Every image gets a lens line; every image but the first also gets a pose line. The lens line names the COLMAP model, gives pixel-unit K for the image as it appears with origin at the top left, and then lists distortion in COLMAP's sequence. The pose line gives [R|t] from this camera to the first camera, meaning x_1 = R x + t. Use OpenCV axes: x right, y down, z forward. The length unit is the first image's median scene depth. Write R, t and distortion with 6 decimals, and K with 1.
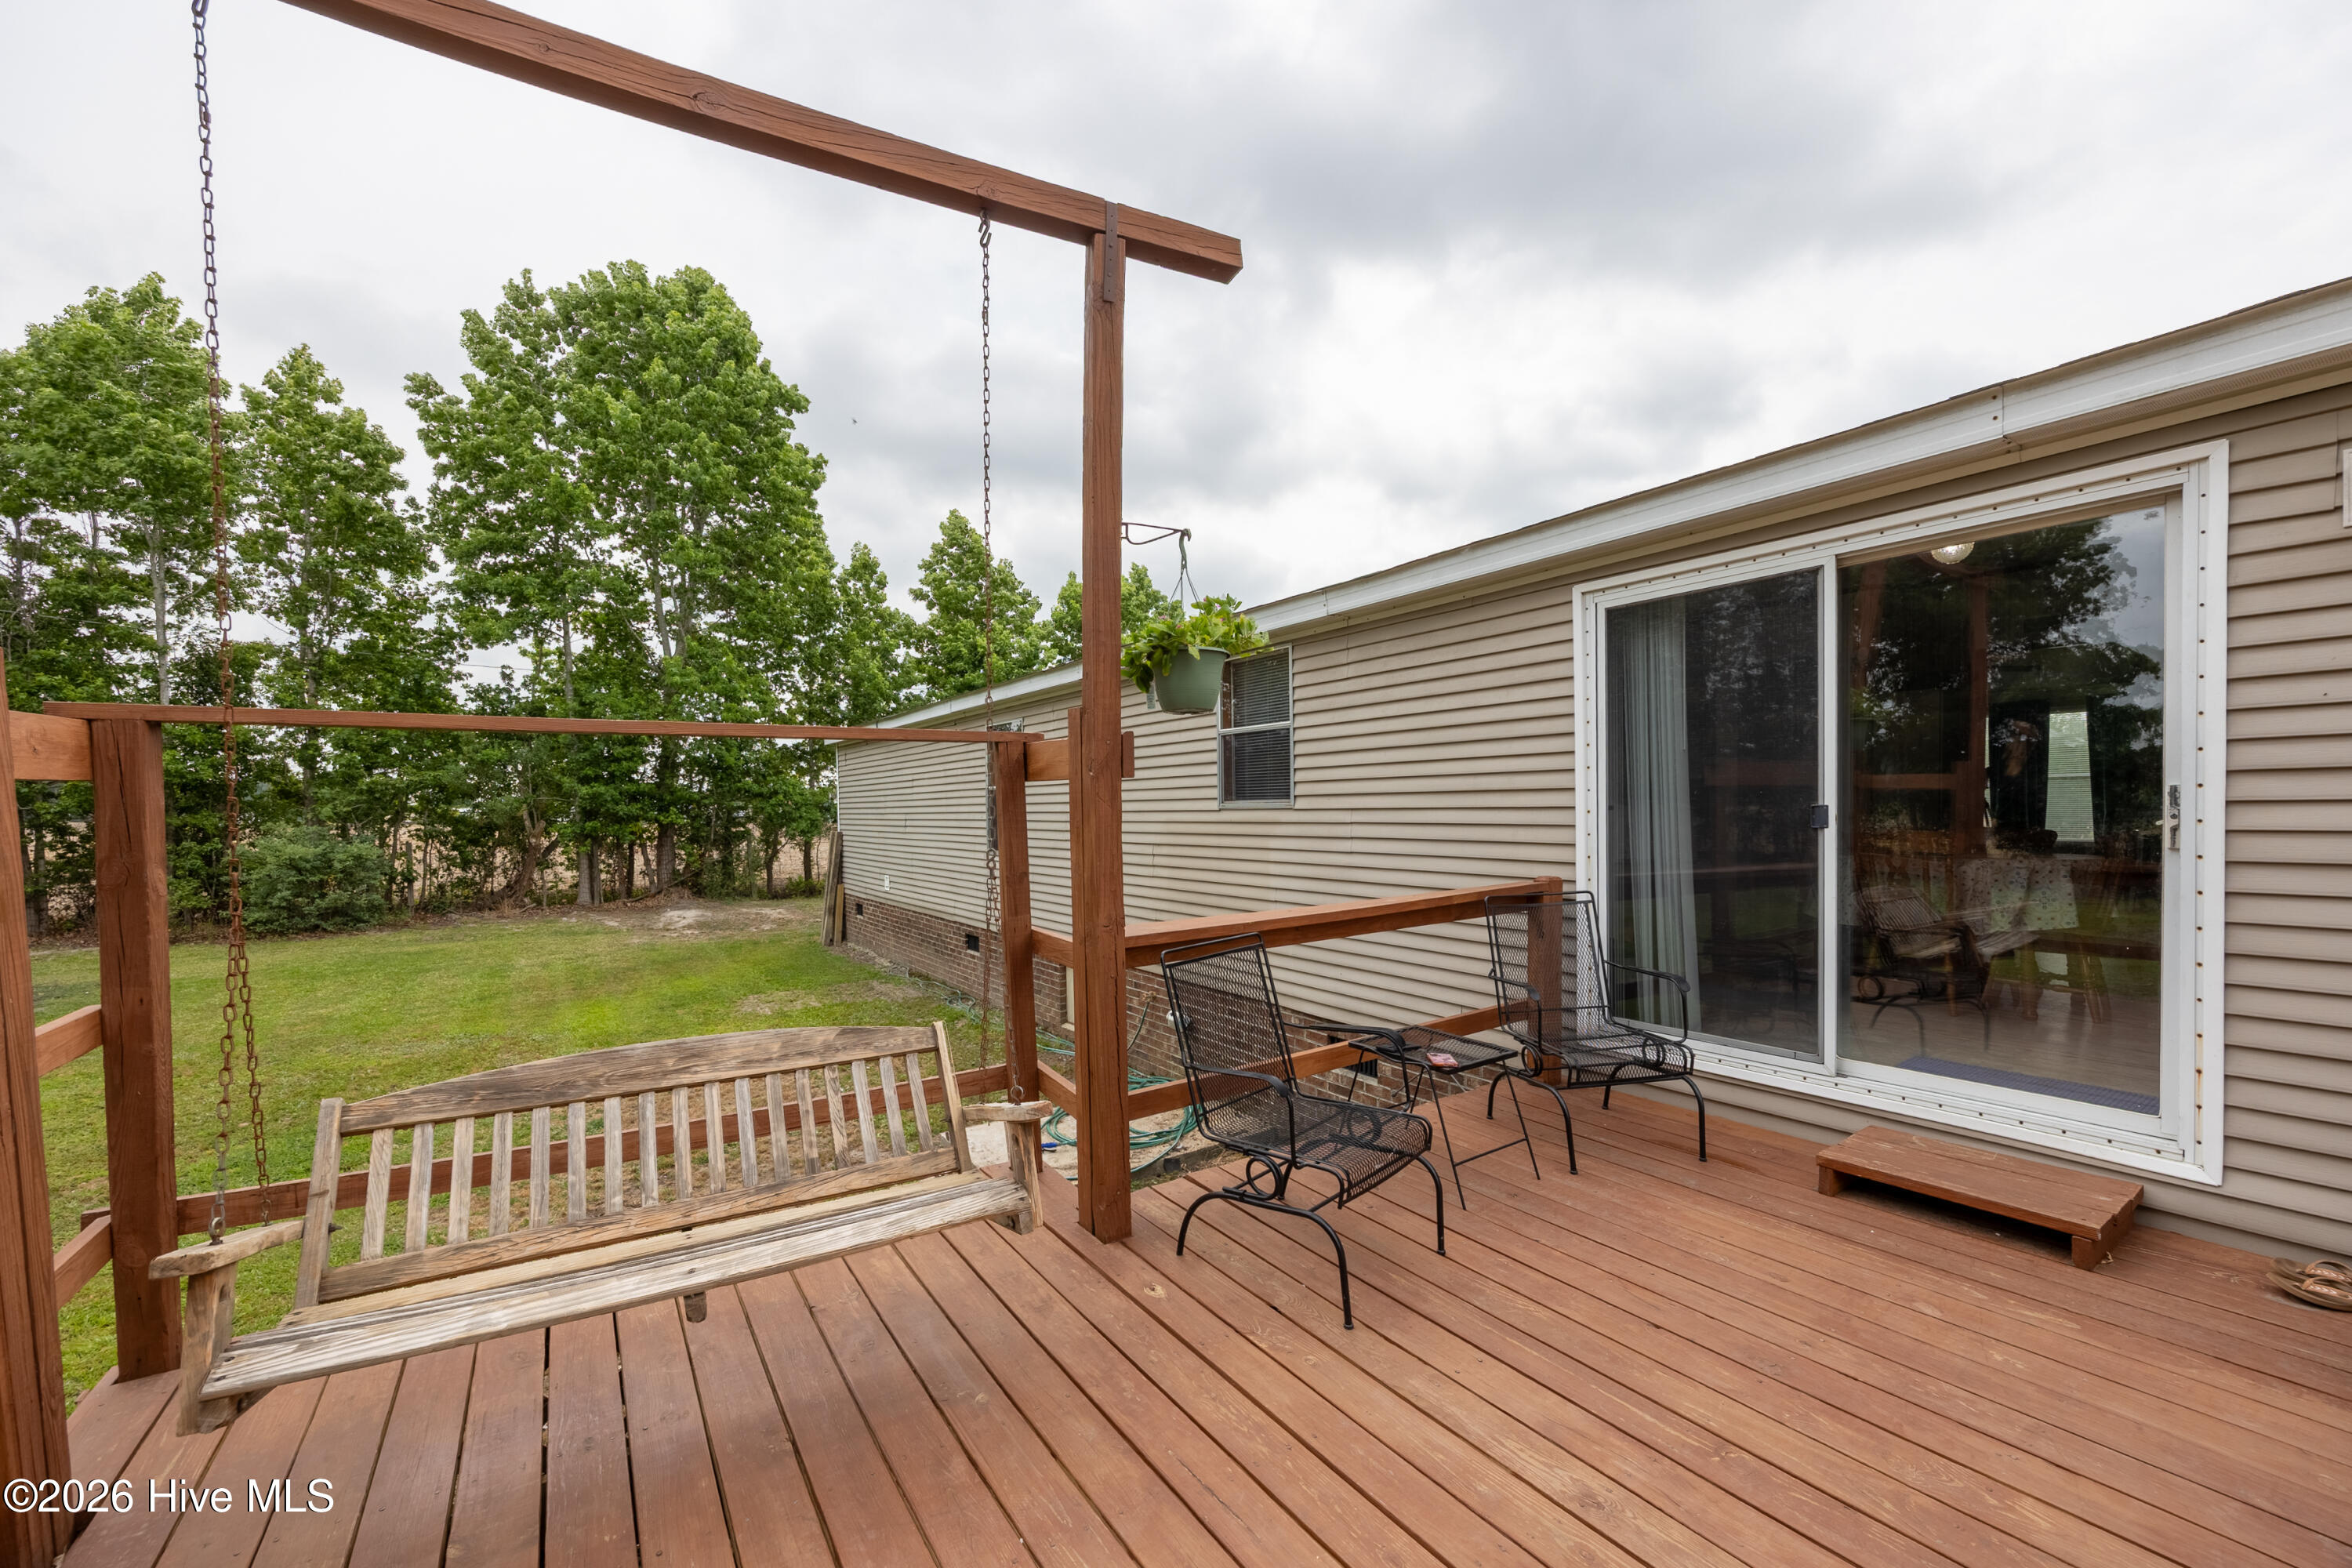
lens RADIAL K [[917.5, 0, 1185.0], [0, 917.5, 814.0], [0, 0, 1]] dist [-0.000794, -0.000227]
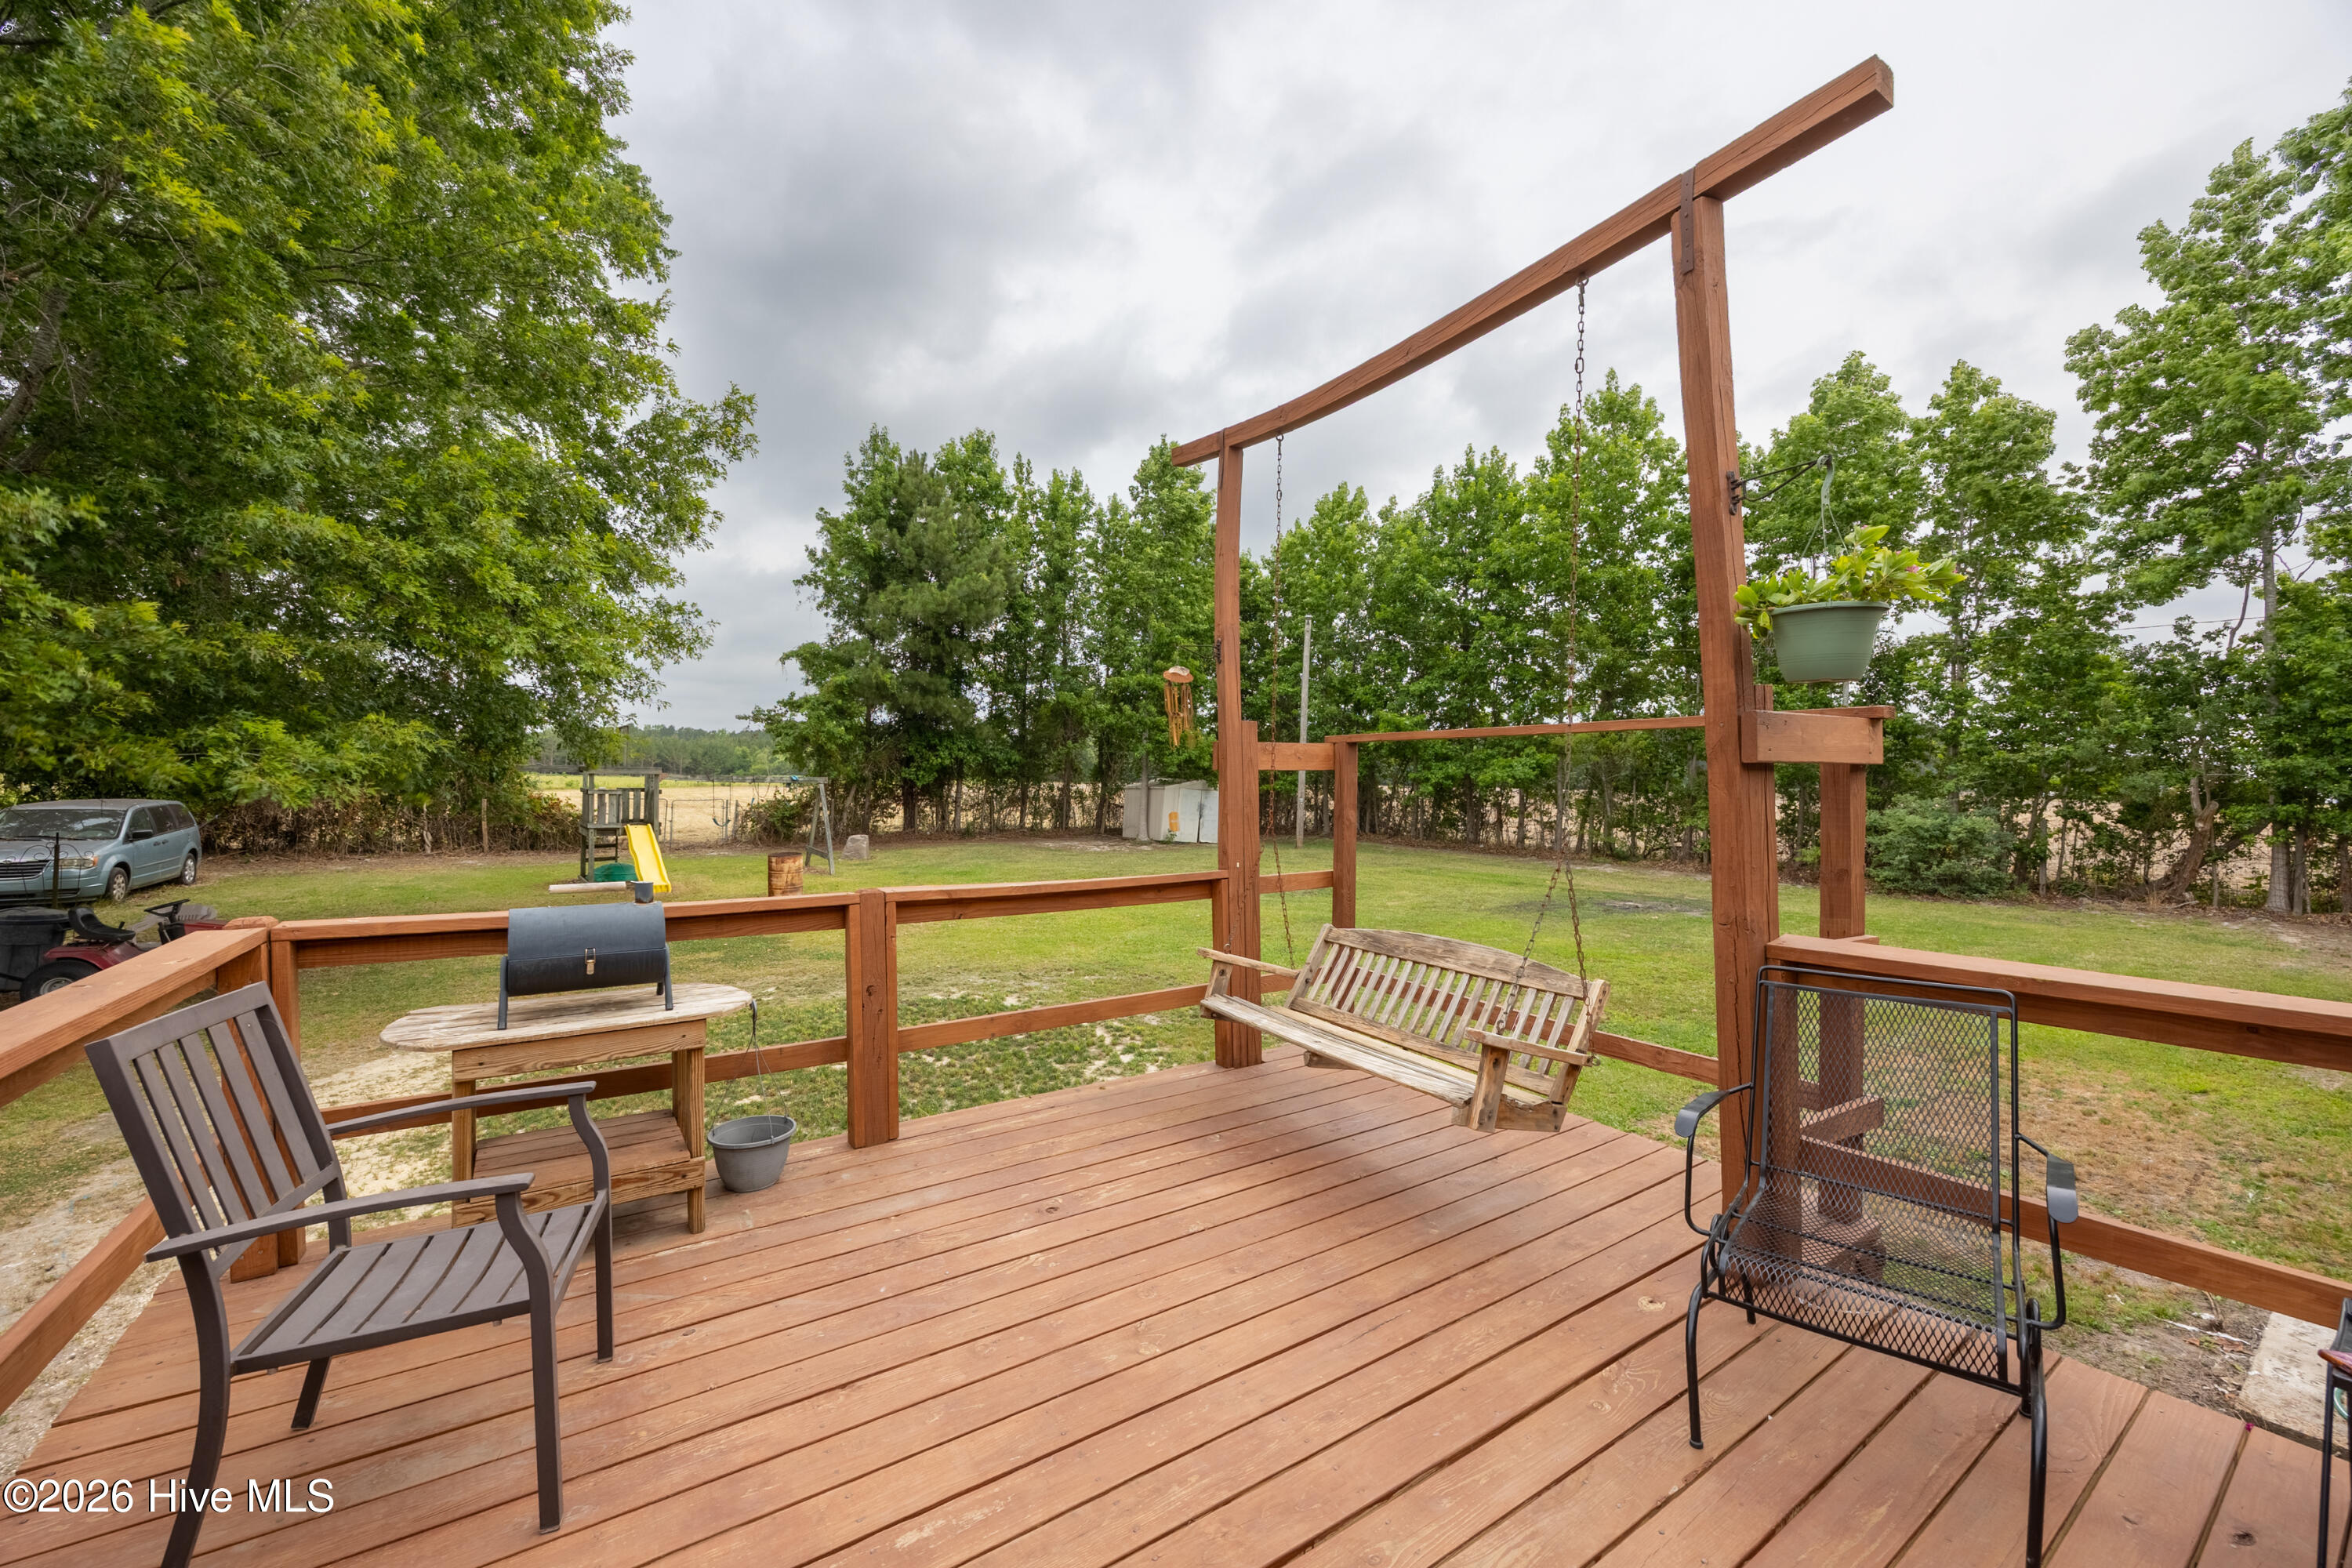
lens RADIAL K [[923.4, 0, 1164.5], [0, 923.4, 778.9], [0, 0, 1]] dist [-0.000379, -0.011136]
pose [[-0.003953, 0.013394, -0.999902, 0.128039], [-0.022013, 0.999667, 0.013477, -0.004340], [0.999750, 0.022064, -0.003657, 0.067542]]
